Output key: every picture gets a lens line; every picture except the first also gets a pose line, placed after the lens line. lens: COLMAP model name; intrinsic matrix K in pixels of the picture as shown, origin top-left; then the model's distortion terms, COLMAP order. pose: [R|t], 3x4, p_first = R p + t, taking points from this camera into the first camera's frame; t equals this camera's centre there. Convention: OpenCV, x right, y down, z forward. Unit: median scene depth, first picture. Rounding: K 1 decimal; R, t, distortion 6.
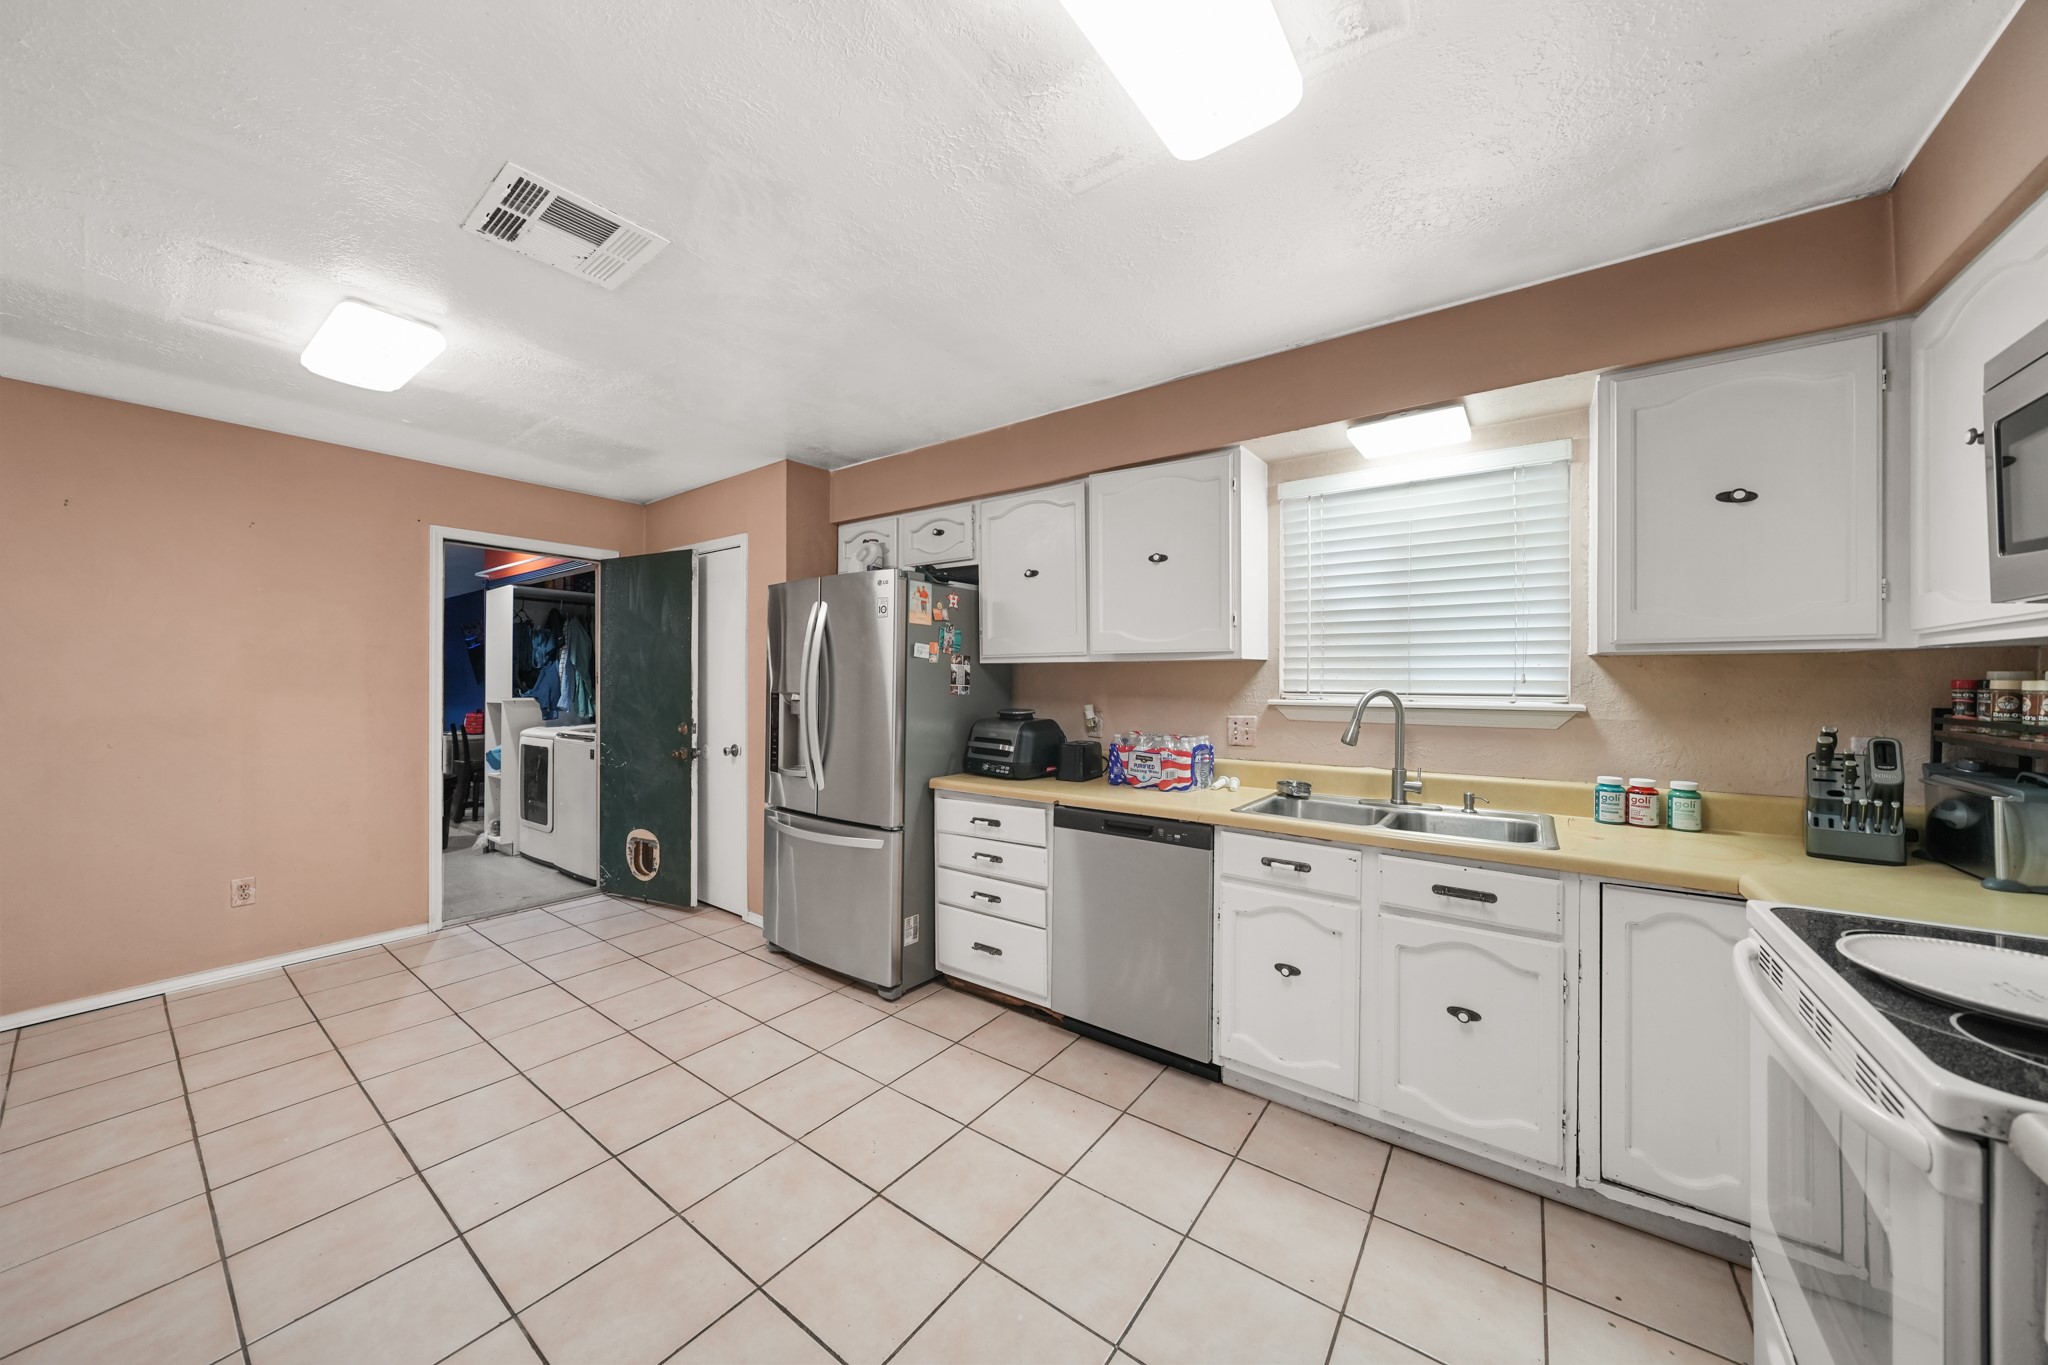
lens RADIAL K [[694.3, 0, 1024.0], [0, 694.3, 682.5], [0, 0, 1]] dist [-0.002317, -0.000159]
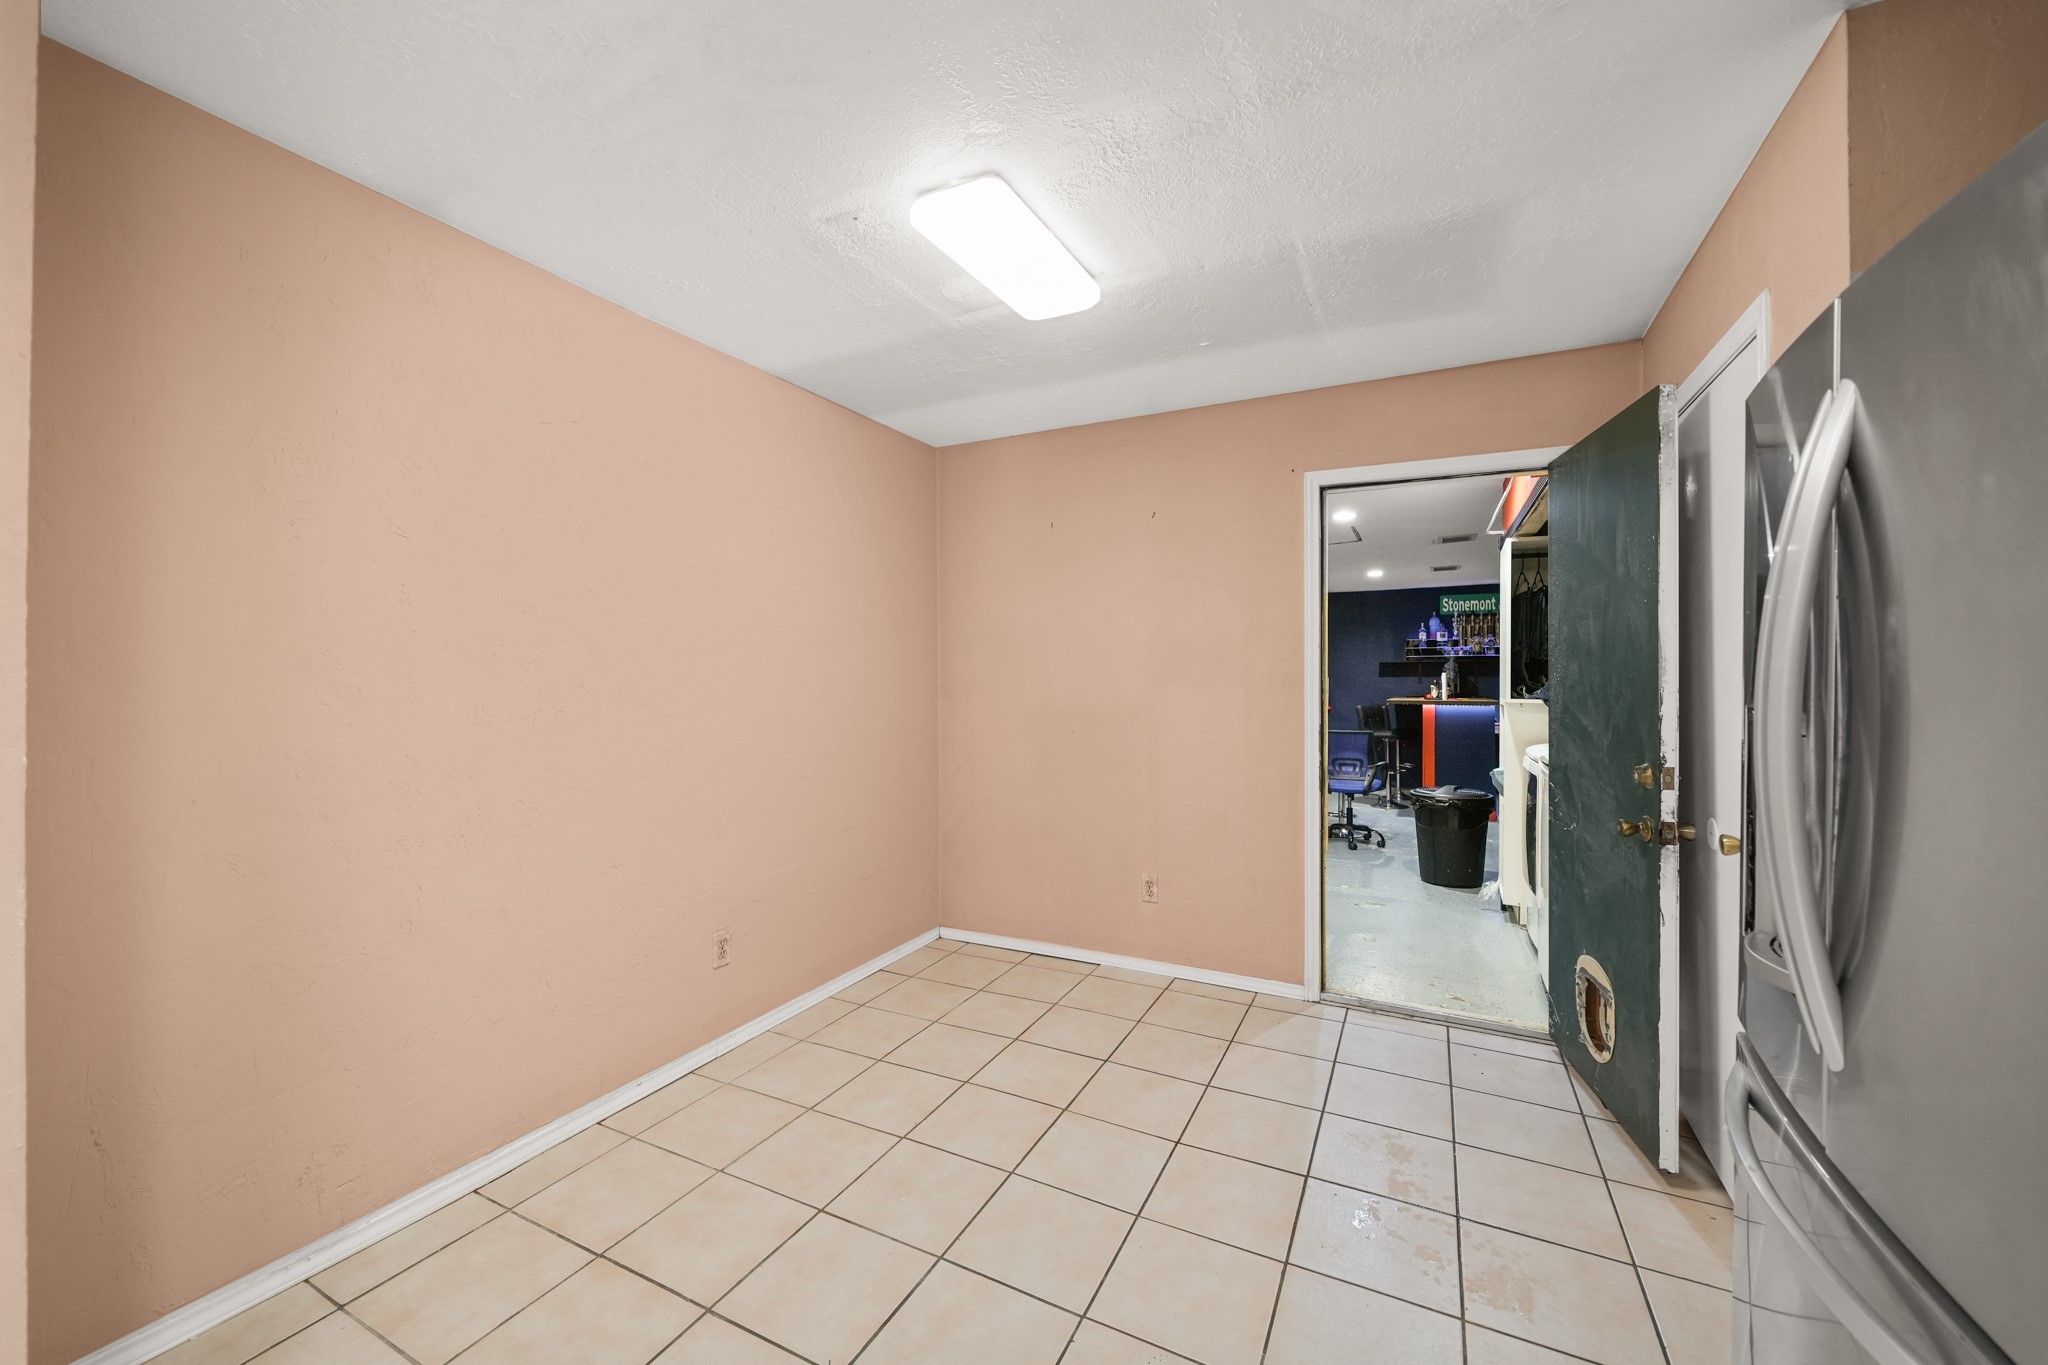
lens RADIAL K [[797.1, 0, 1021.5], [0, 797.1, 674.4], [0, 0, 1]] dist [0.000627, -0.000005]
pose [[0.154535, -0.000471, -0.987987, -0.026880], [-0.001582, 0.999998, -0.000724, -0.001328], [0.987986, 0.001675, 0.154534, 0.548592]]
